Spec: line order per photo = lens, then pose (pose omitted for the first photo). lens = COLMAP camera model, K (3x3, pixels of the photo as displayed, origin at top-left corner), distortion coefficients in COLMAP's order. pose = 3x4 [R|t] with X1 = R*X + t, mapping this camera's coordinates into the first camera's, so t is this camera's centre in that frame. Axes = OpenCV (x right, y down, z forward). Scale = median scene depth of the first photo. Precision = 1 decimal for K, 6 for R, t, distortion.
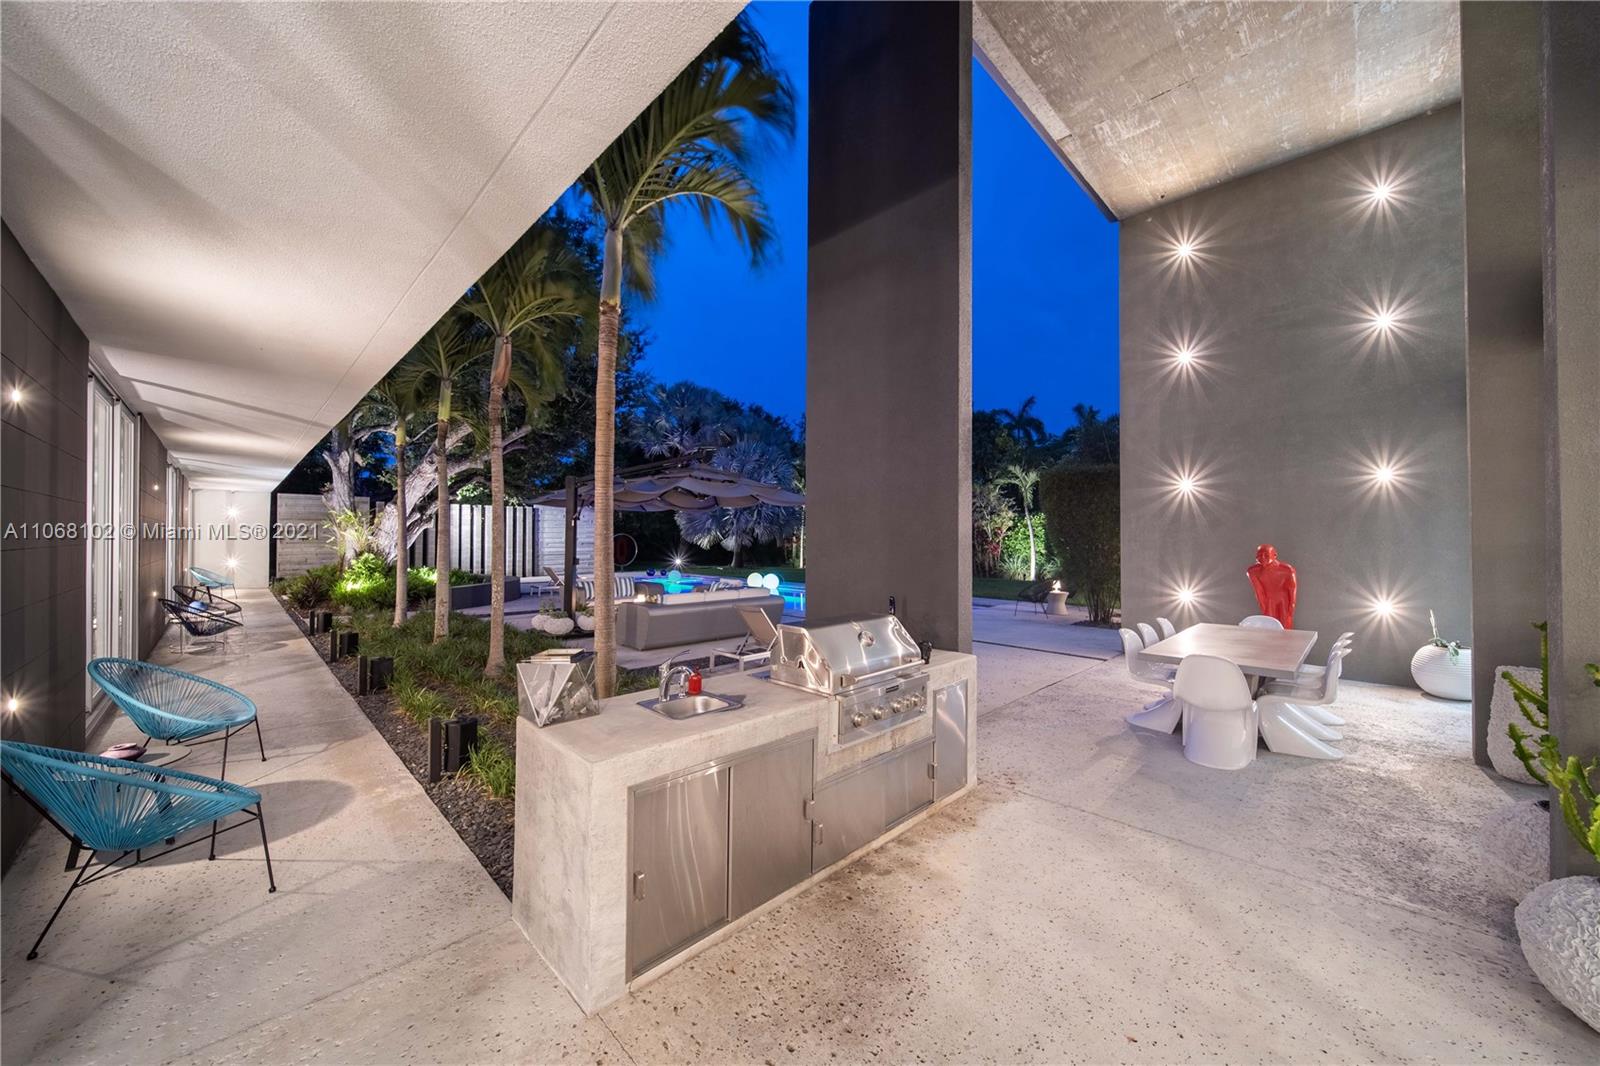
lens RADIAL K [[560.8, 0, 793.2], [0, 560.8, 531.6], [0, 0, 1]] dist [0.000394, -0.001430]
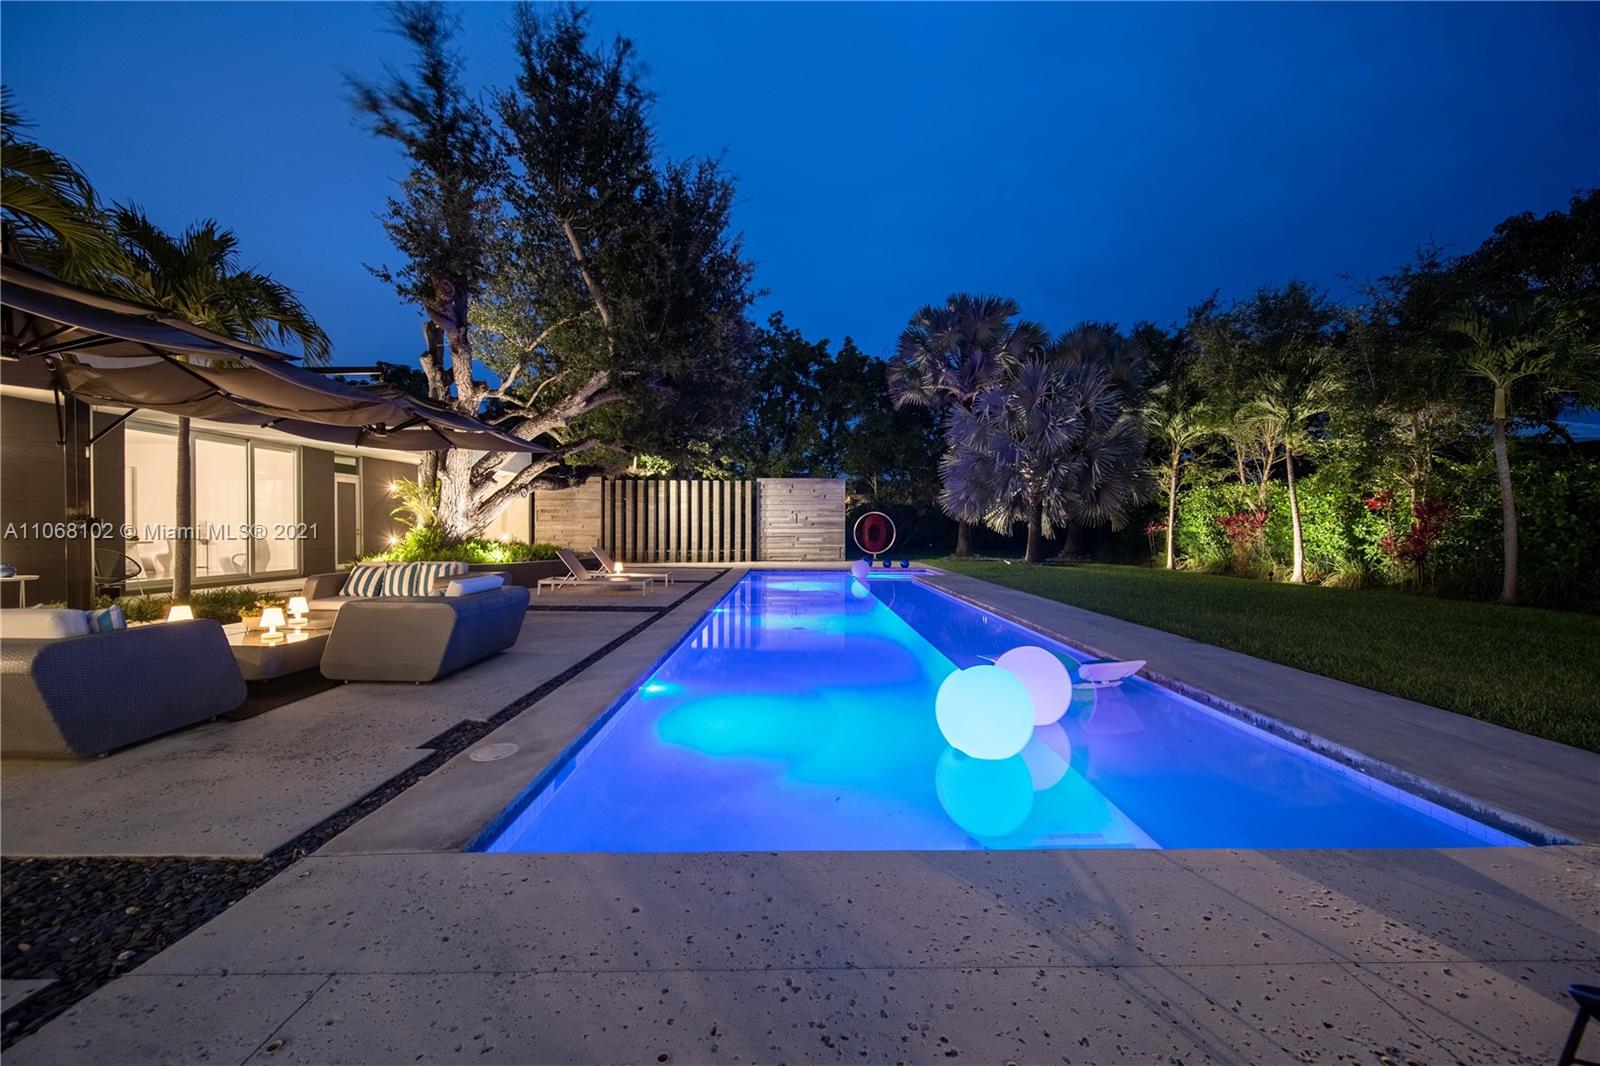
lens RADIAL K [[560.8, 0, 826.2], [0, 560.8, 533.7], [0, 0, 1]] dist [0.000394, -0.001430]
pose [[0.731606, 0.007764, -0.681683, 0.486346], [0.005941, 0.999825, 0.017764, 0.053154], [0.681702, -0.017046, 0.731432, 1.040104]]
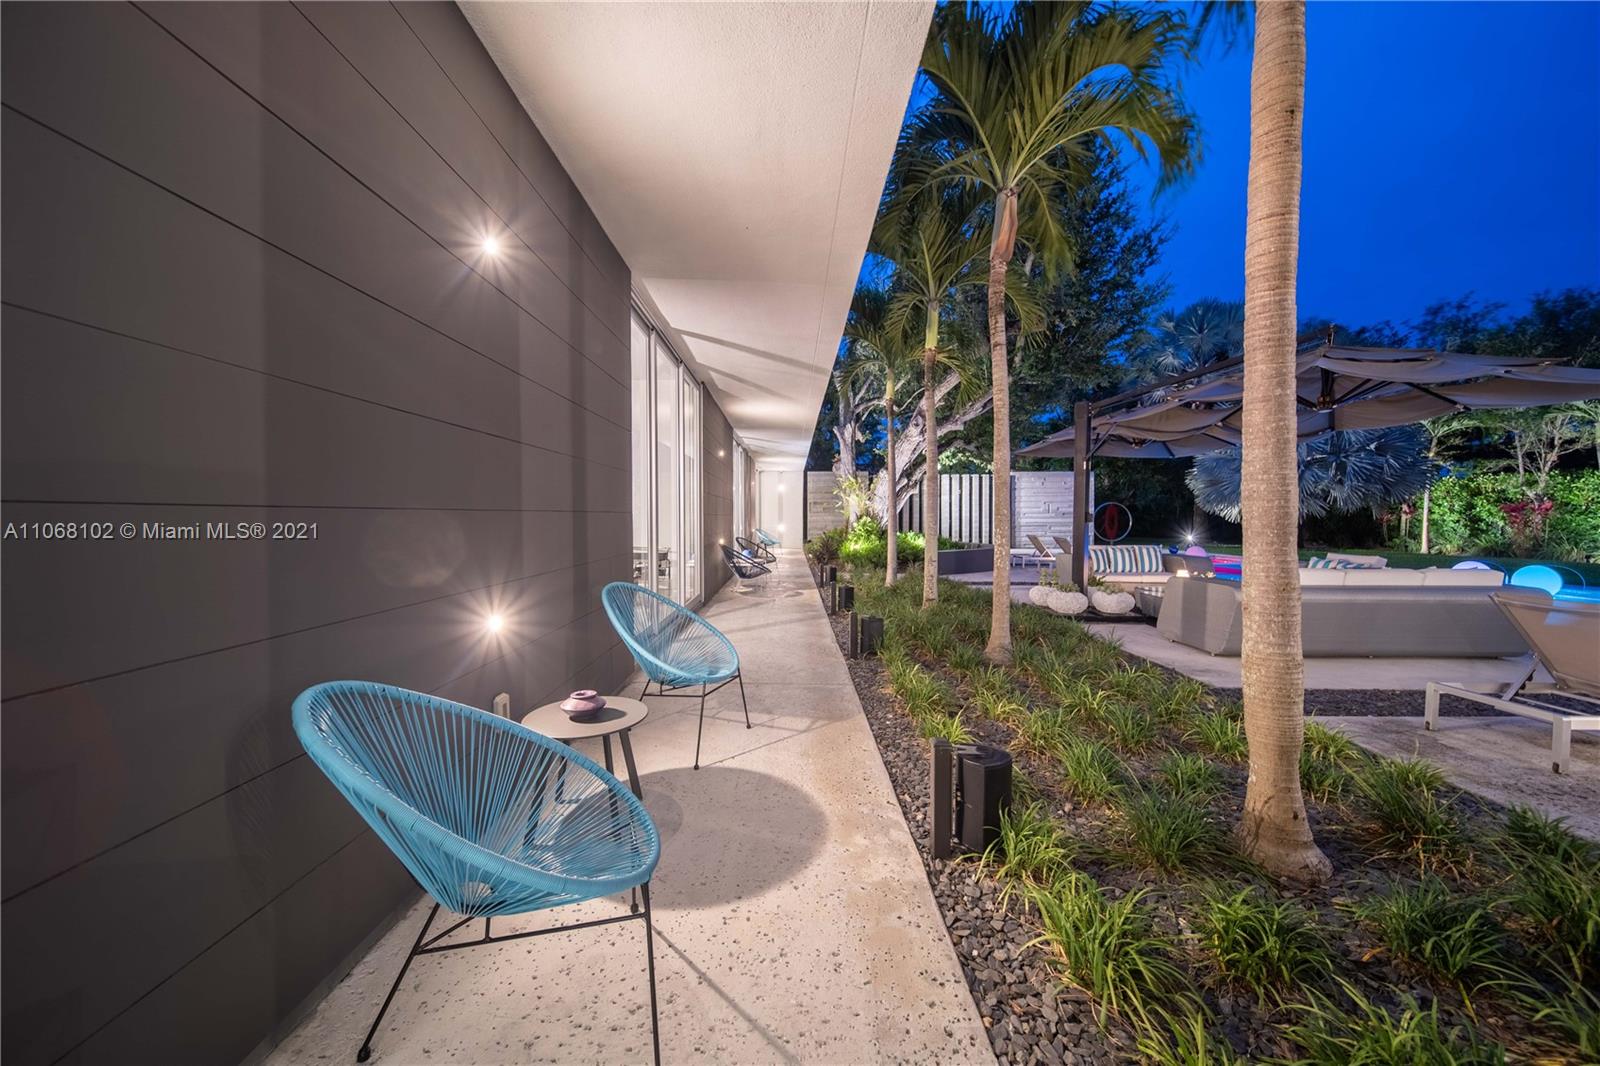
lens RADIAL K [[560.8, 0, 797.2], [0, 560.8, 525.3], [0, 0, 1]] dist [0.000394, -0.001430]
pose [[0.711798, 0.005550, -0.702363, -0.141807], [0.011076, 0.999756, 0.019124, 0.044602], [0.702297, -0.021392, 0.711562, 0.206251]]
